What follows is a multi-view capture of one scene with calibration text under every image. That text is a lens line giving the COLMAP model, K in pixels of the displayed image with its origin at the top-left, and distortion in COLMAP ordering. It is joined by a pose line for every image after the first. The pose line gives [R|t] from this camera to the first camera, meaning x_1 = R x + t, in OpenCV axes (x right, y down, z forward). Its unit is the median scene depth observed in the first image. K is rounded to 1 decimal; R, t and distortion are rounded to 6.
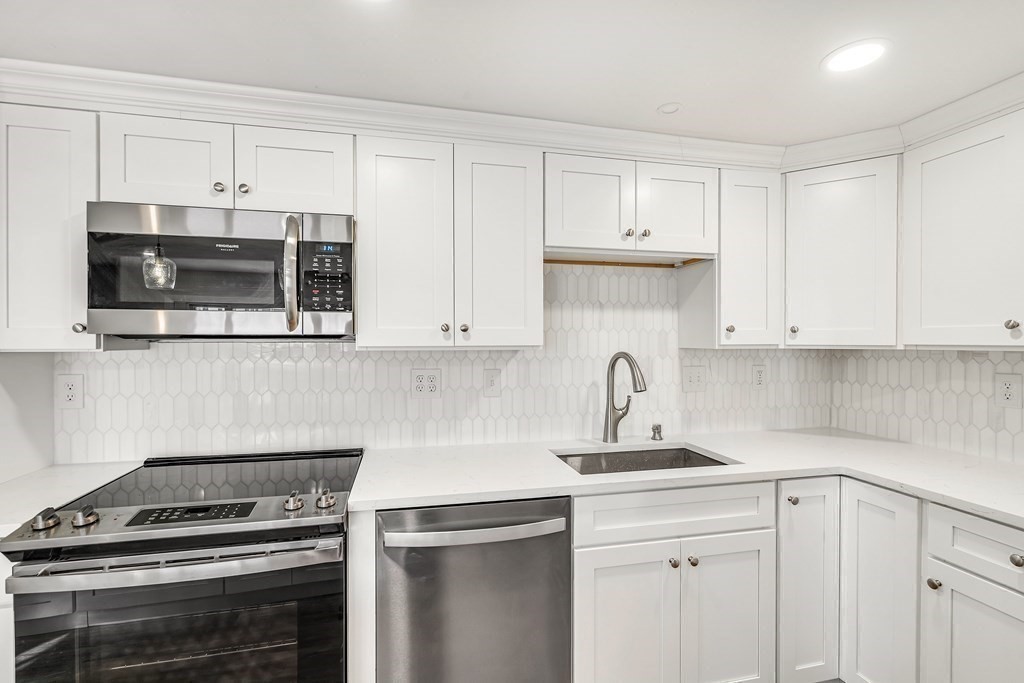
lens RADIAL K [[474.8, 0, 514.2], [0, 474.8, 342.5], [0, 0, 1]] dist [-0.000911, 0.000253]
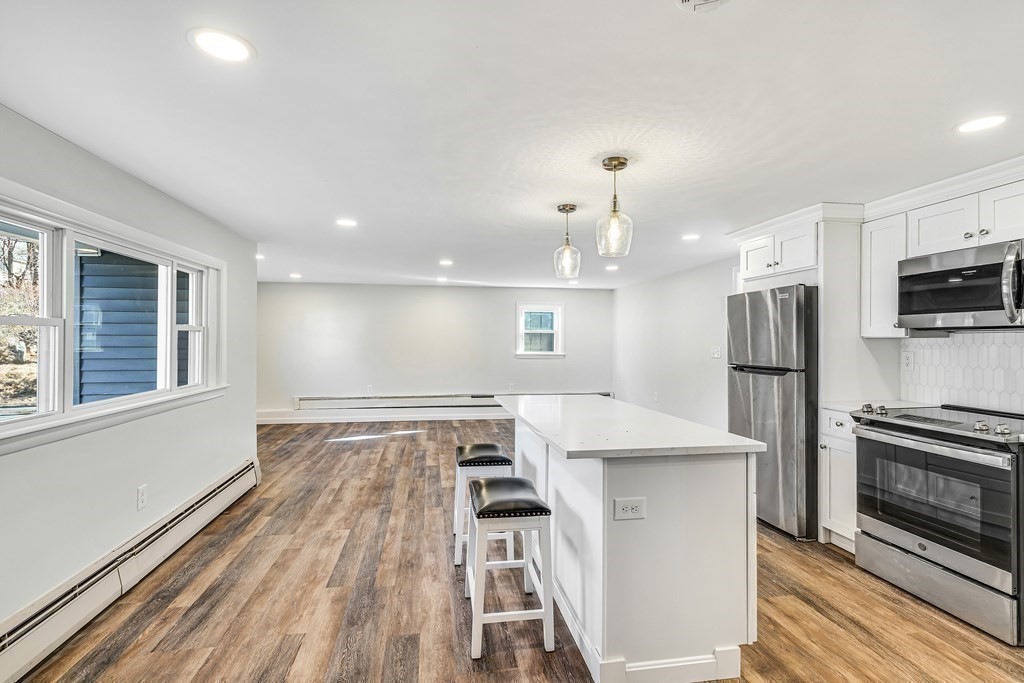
lens RADIAL K [[481.1, 0, 509.8], [0, 481.1, 338.8], [0, 0, 1]] dist [-0.000375, 0.000476]
pose [[-0.063319, -0.004183, -0.997985, 0.964035], [-0.009783, 0.999946, -0.003571, 0.039315], [0.997945, 0.009537, -0.063357, -0.389429]]
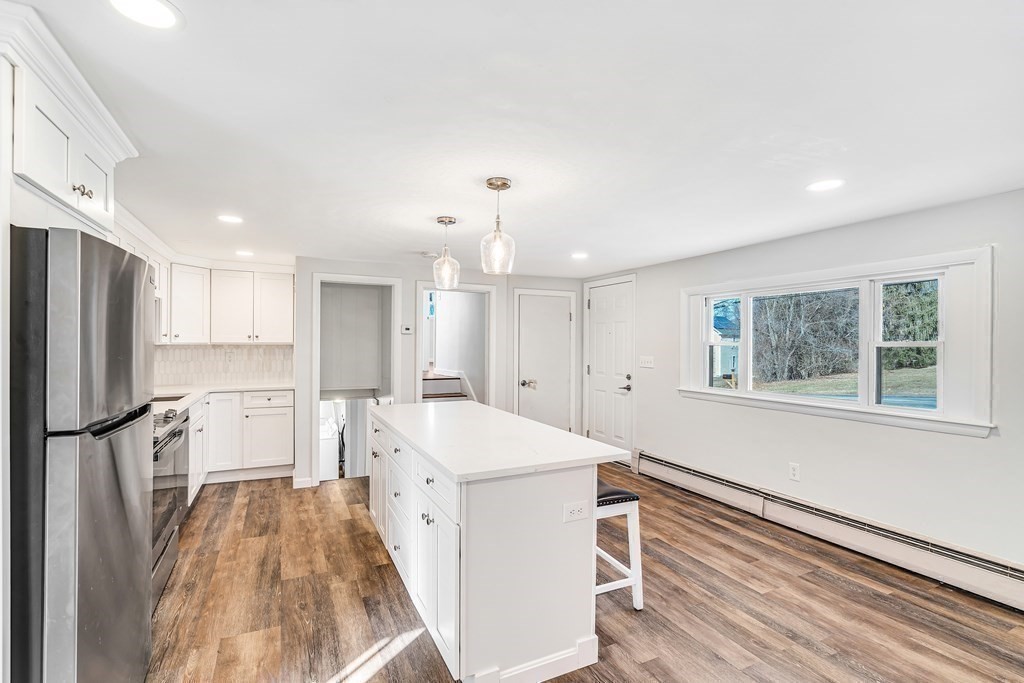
lens RADIAL K [[474.8, 0, 514.2], [0, 474.8, 342.5], [0, 0, 1]] dist [-0.000911, 0.000253]
pose [[-0.229174, -0.000174, 0.973385, -2.168850], [-0.002177, 0.999998, -0.000333, 0.002194], [-0.973383, -0.002196, -0.229174, -0.026128]]
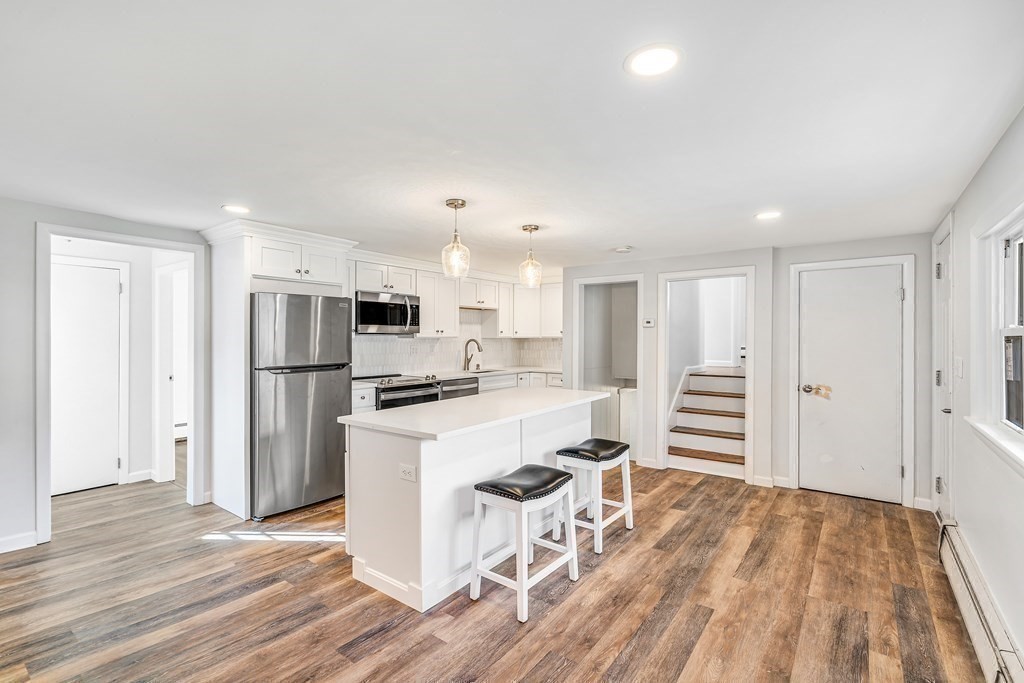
lens RADIAL K [[468.1, 0, 511.9], [0, 468.1, 335.5], [0, 0, 1]] dist [-0.000785, 0.000232]
pose [[0.764708, 0.002552, 0.644372, -1.734832], [0.001674, 0.999981, -0.005948, 0.016732], [-0.644375, 0.005627, 0.764689, -1.670905]]
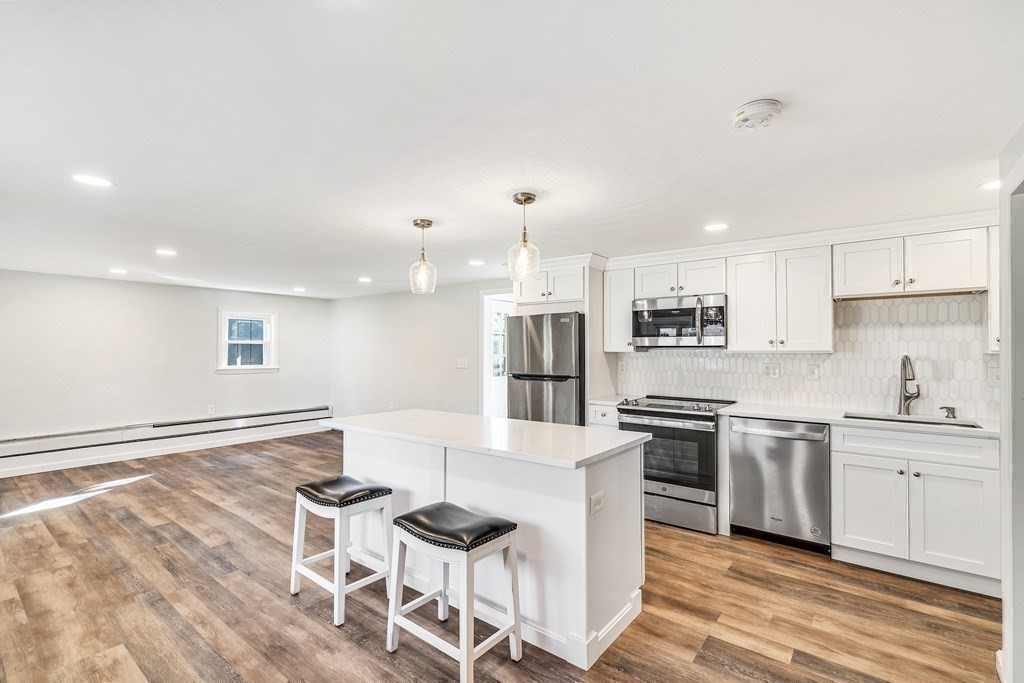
lens RADIAL K [[463.7, 0, 509.6], [0, 463.7, 344.2], [0, 0, 1]] dist [-0.000192, 0.000218]
pose [[0.621351, -0.009424, -0.783475, 0.701490], [-0.005182, 0.999856, -0.016136, 0.017068], [0.783515, 0.014086, 0.621213, -1.100227]]
